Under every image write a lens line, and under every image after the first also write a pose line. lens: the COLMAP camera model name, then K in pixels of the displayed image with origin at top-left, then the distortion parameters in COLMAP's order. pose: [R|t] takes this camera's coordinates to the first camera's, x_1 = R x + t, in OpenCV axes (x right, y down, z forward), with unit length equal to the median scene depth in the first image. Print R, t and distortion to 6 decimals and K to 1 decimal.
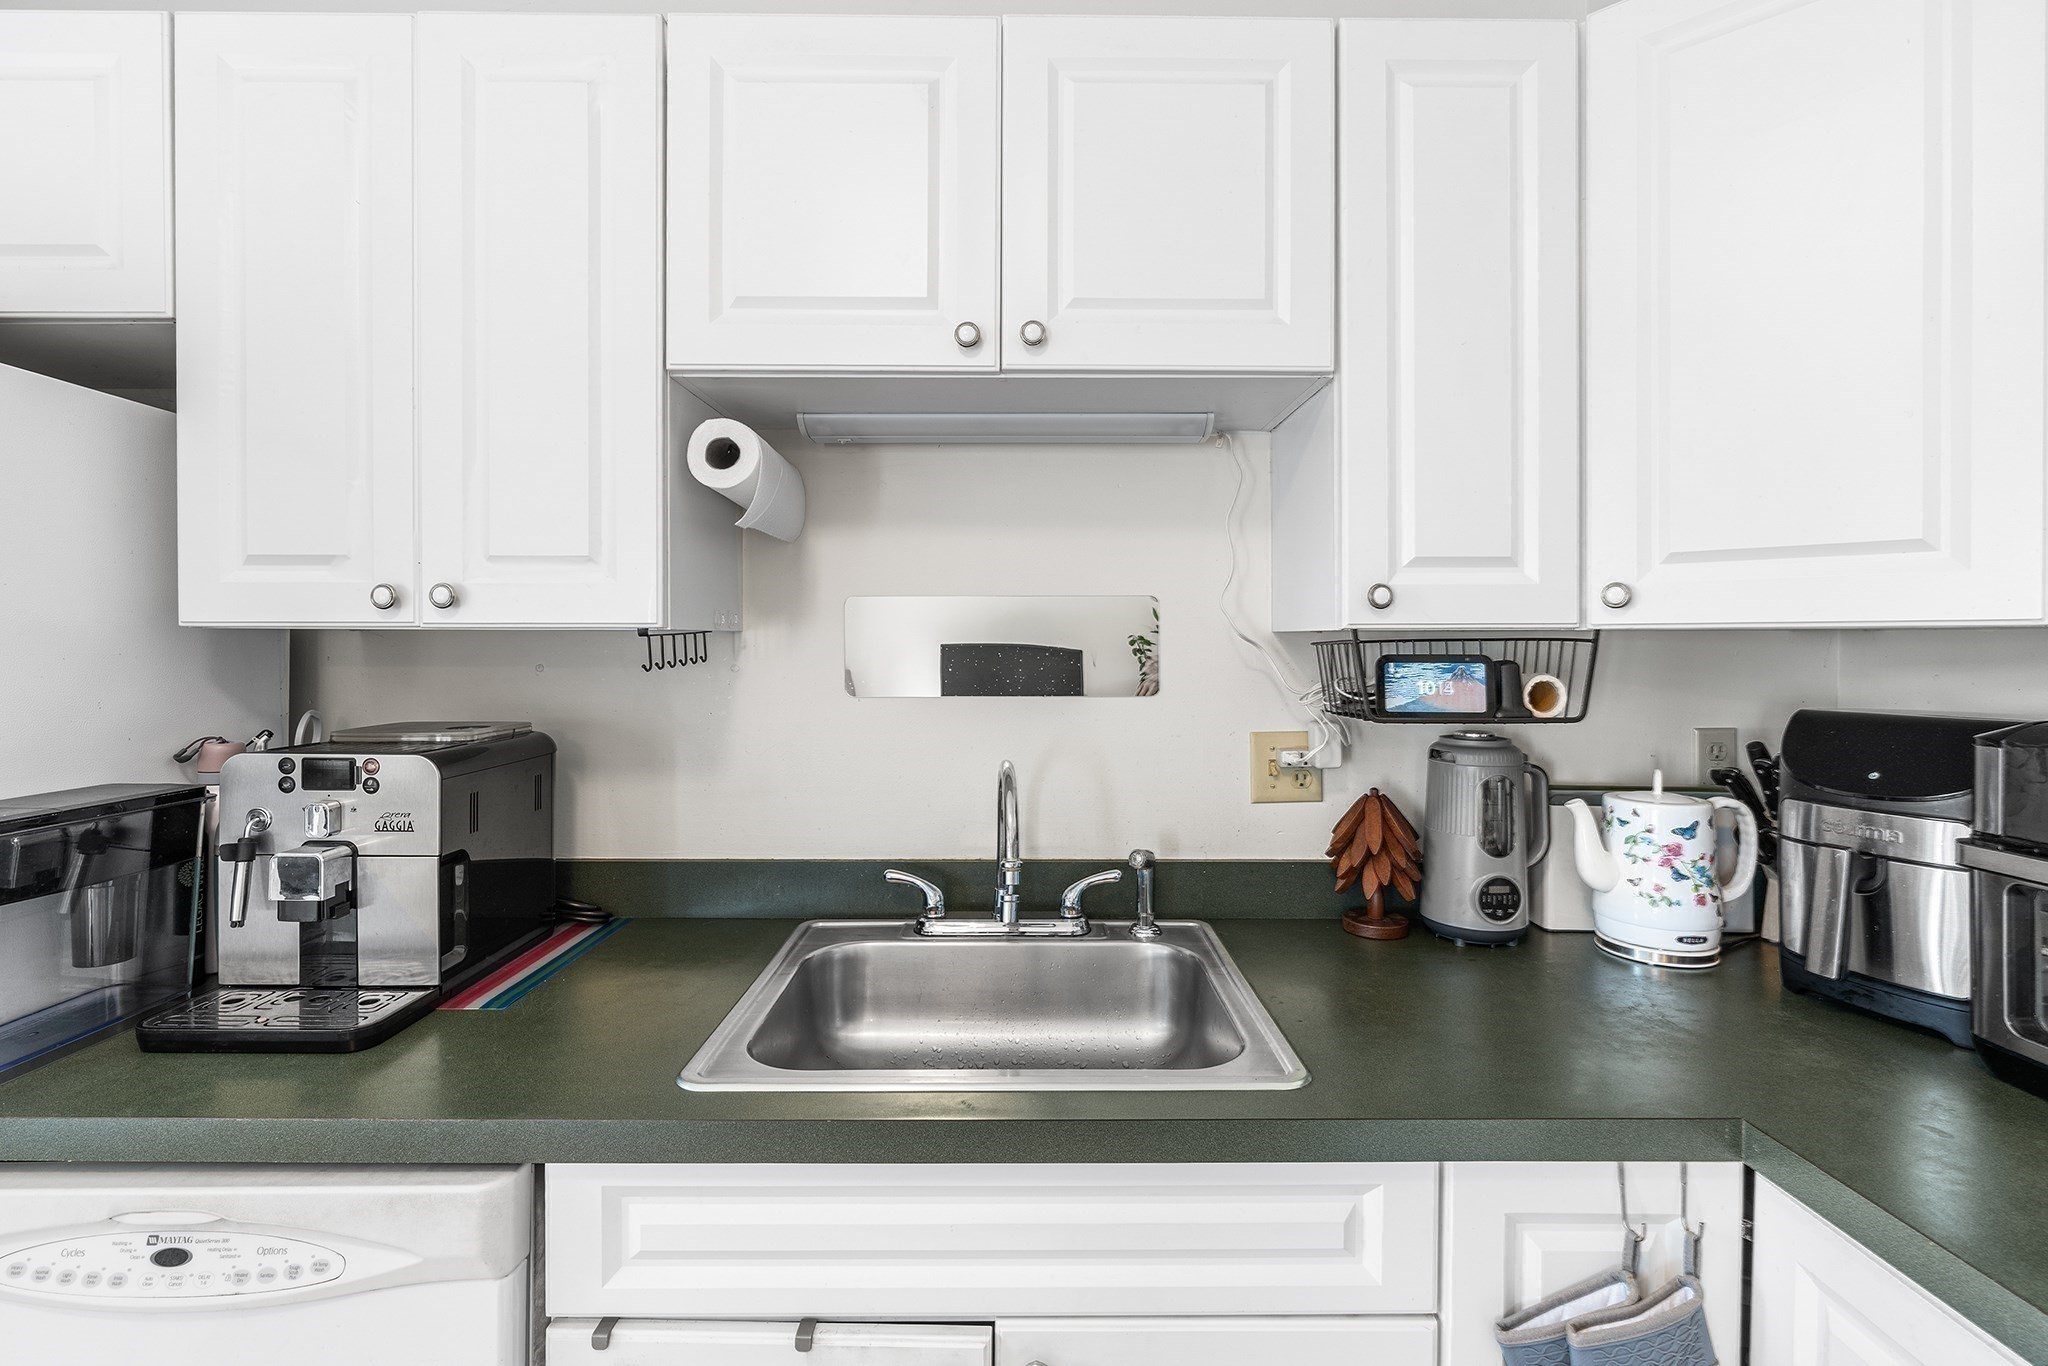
lens RADIAL K [[942.9, 0, 1042.0], [0, 942.9, 646.5], [0, 0, 1]] dist [-0.011415, 0.004592]
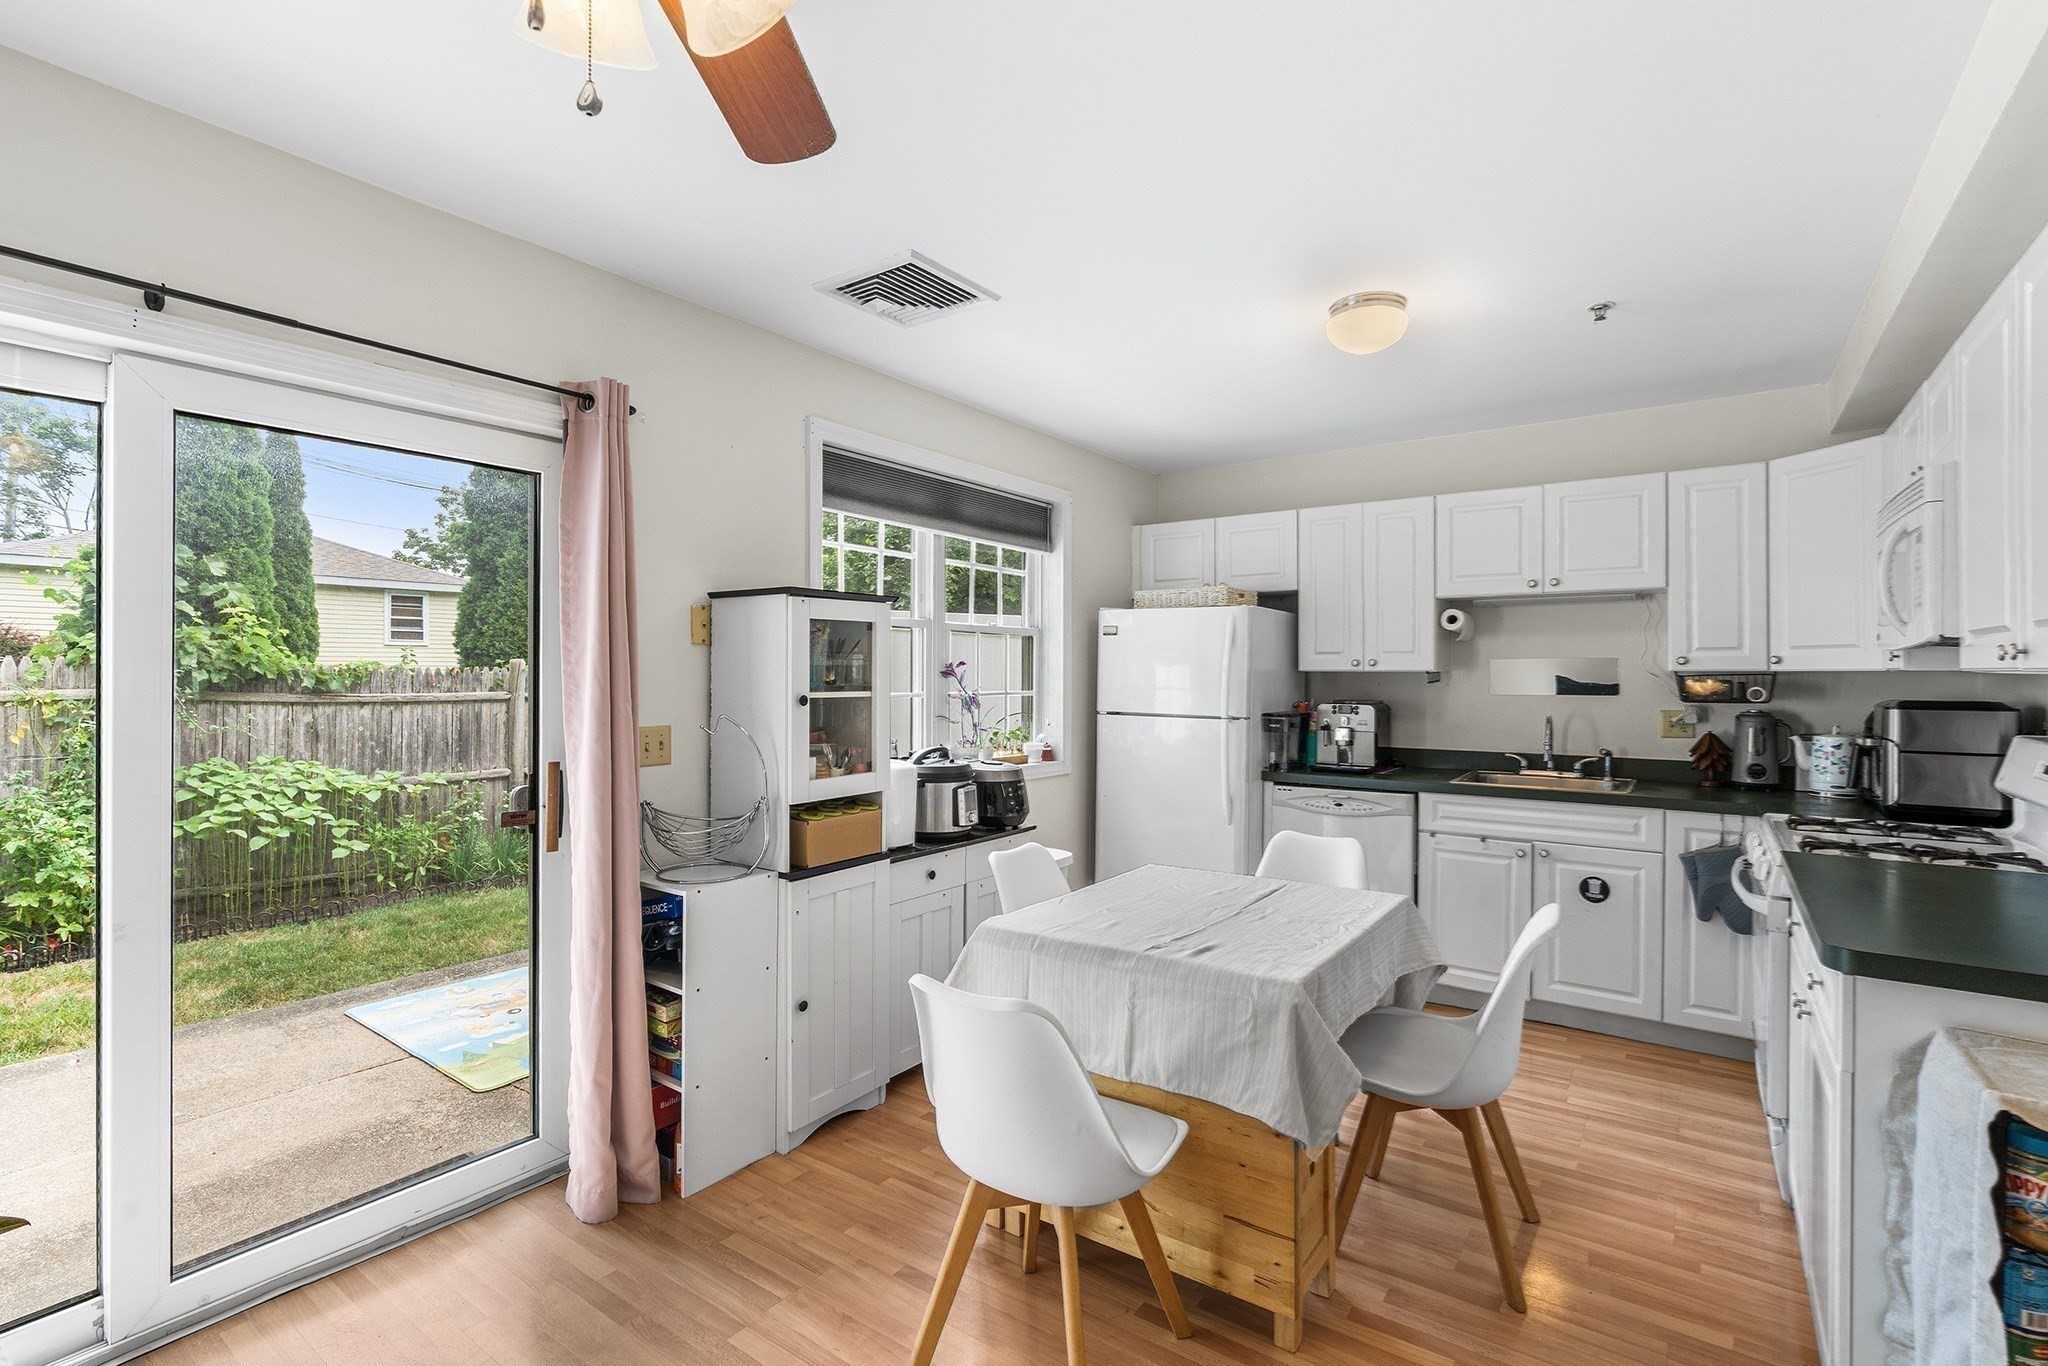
lens RADIAL K [[942.9, 0, 1024.7], [0, 942.9, 675.3], [0, 0, 1]] dist [-0.011415, 0.004592]
pose [[0.798265, 0.000354, -0.602306, 0.475933], [-0.002108, 0.999995, -0.002206, 0.006092], [0.602303, 0.003031, 0.798262, -2.648656]]
